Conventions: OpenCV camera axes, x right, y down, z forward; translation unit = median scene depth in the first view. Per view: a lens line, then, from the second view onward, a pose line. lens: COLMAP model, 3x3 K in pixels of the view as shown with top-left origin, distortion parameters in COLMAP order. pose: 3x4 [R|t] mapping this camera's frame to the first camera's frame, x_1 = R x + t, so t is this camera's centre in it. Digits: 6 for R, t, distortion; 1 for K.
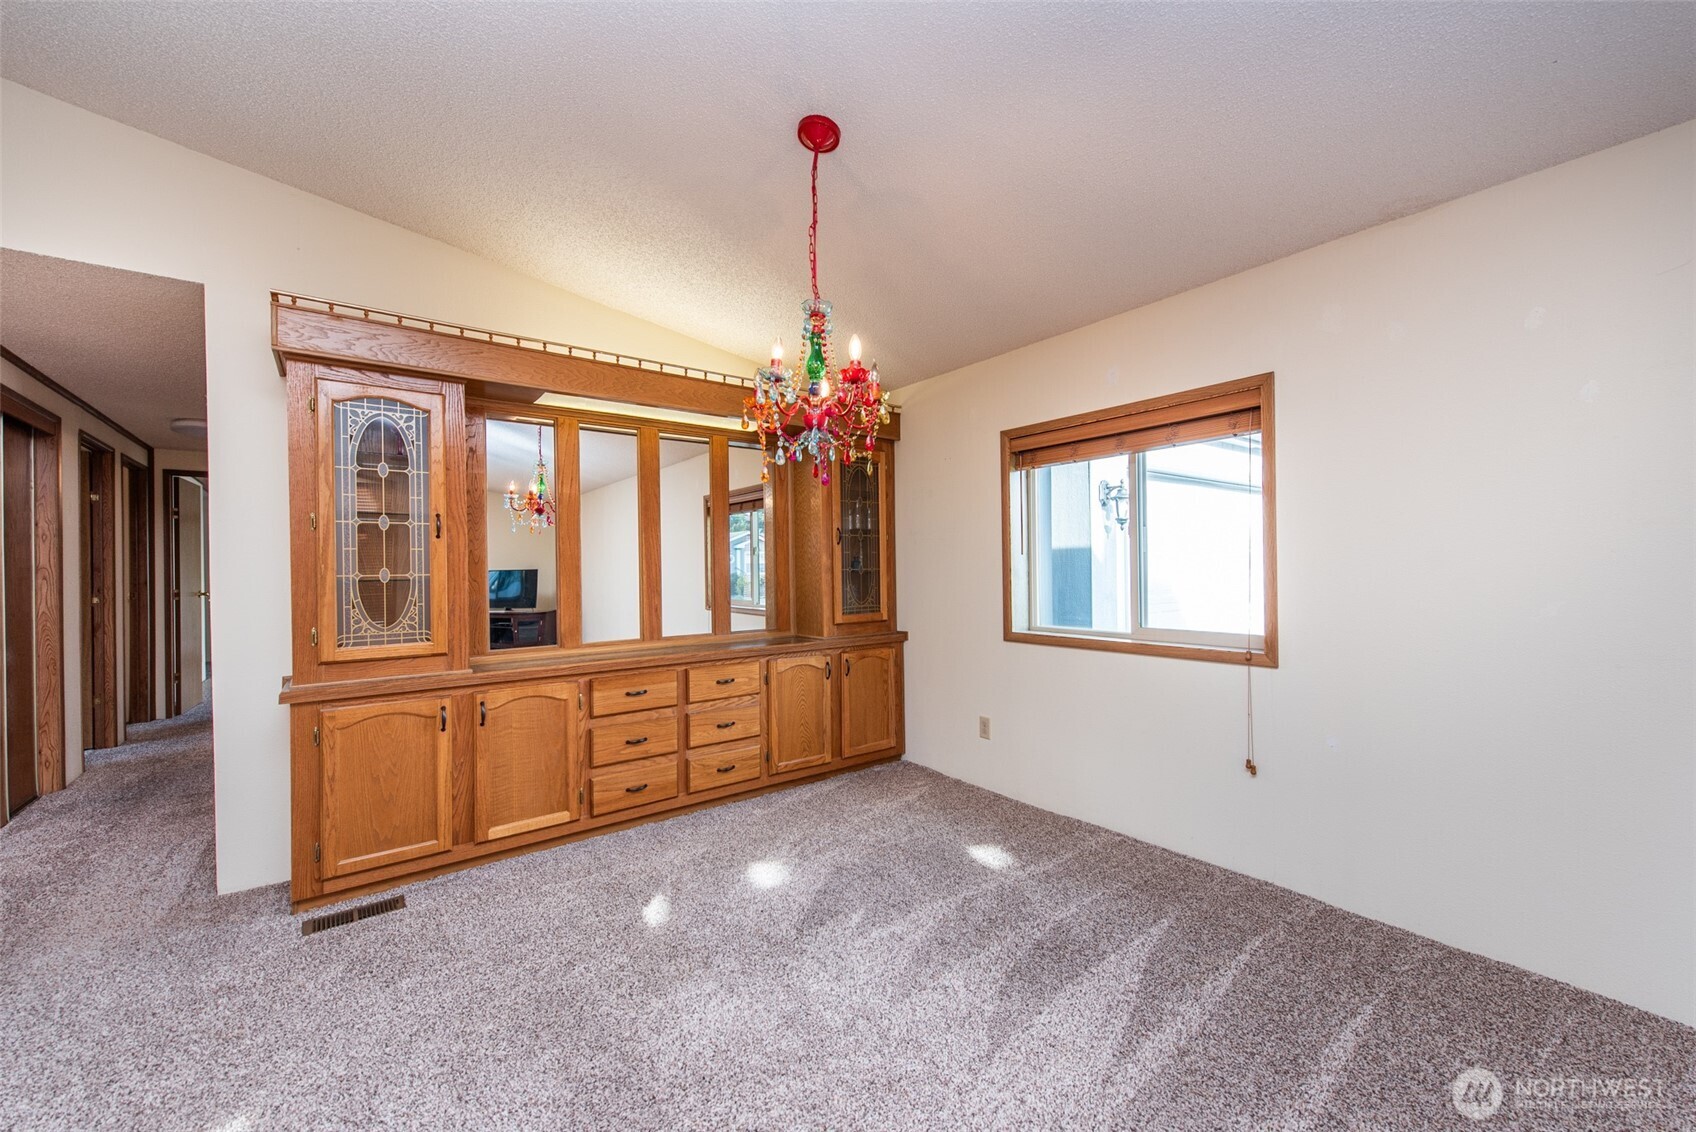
lens RADIAL K [[663.1, 0, 845.4], [0, 663.1, 569.3], [0, 0, 1]] dist [0.003254, -0.000159]
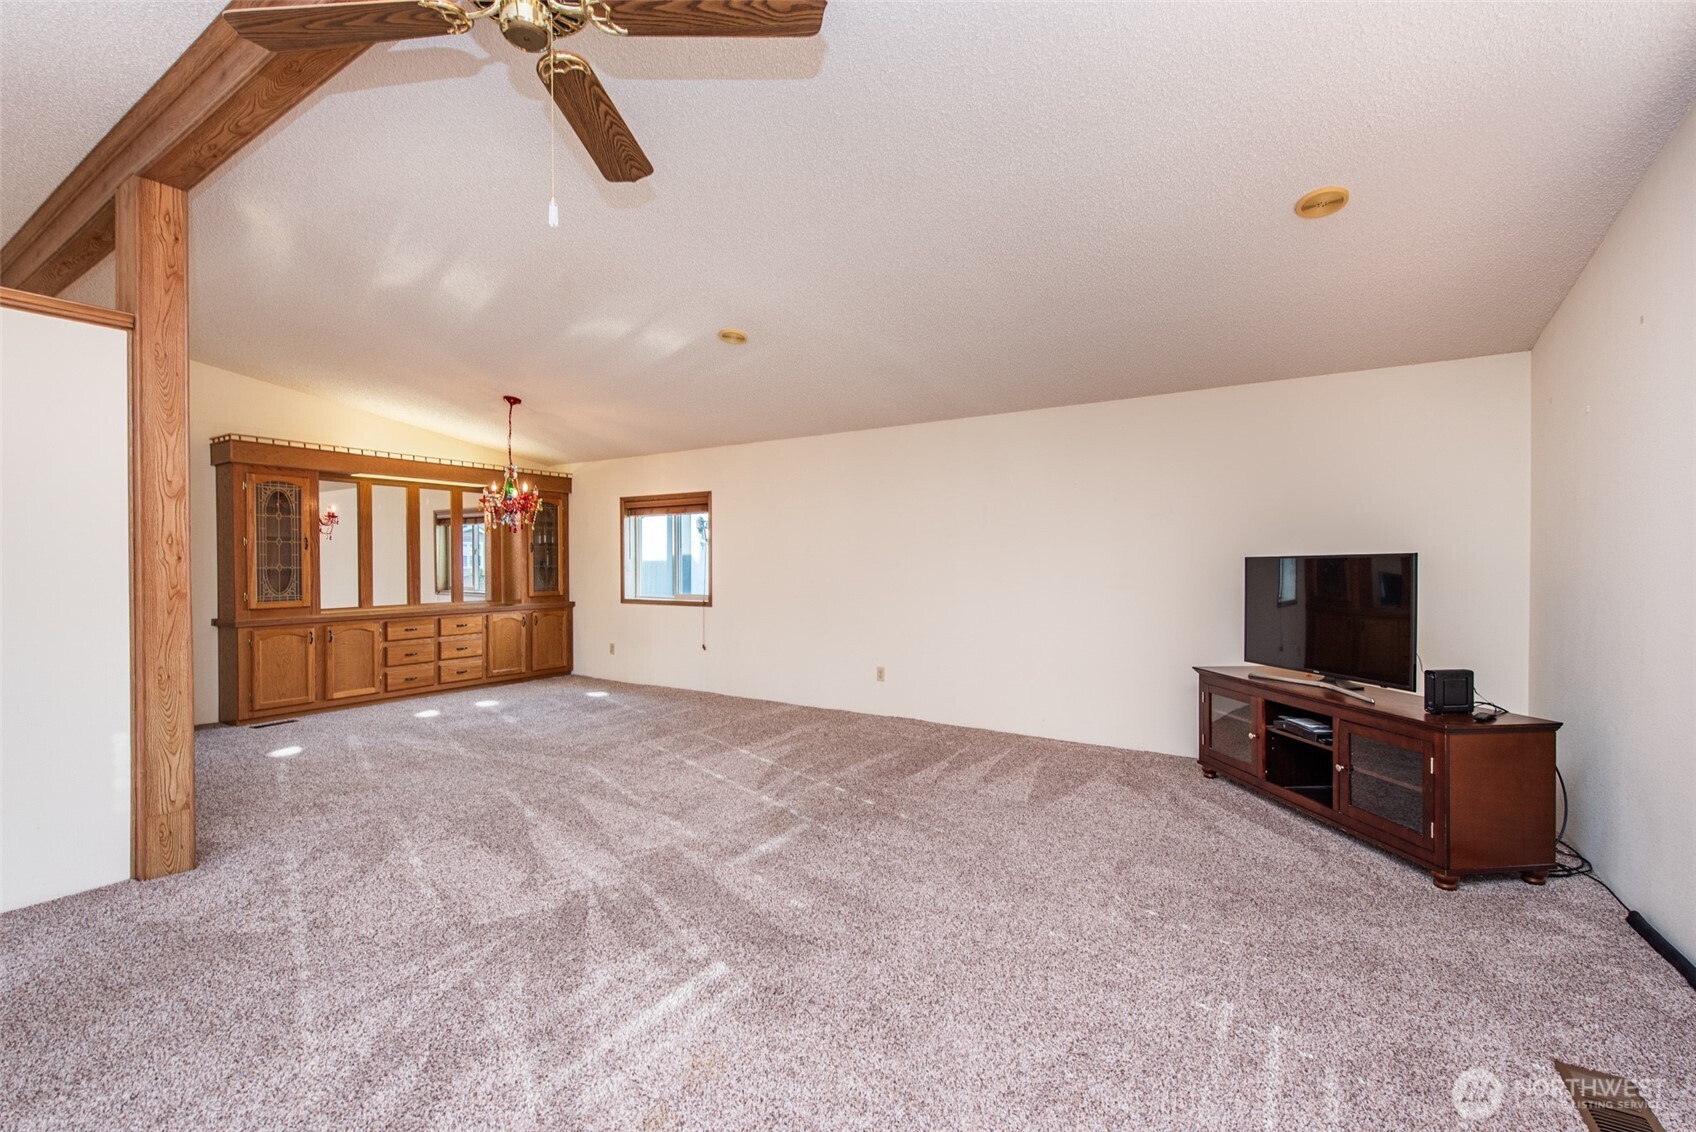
lens RADIAL K [[704.6, 0, 848.0], [0, 704.6, 566.0], [0, 0, 1]] dist [-0.000346, 0.000051]
pose [[0.936074, 0.009052, 0.351687, 0.137292], [-0.010229, 0.999947, 0.001487, -0.013093], [-0.351654, -0.004990, 0.936117, -1.238243]]
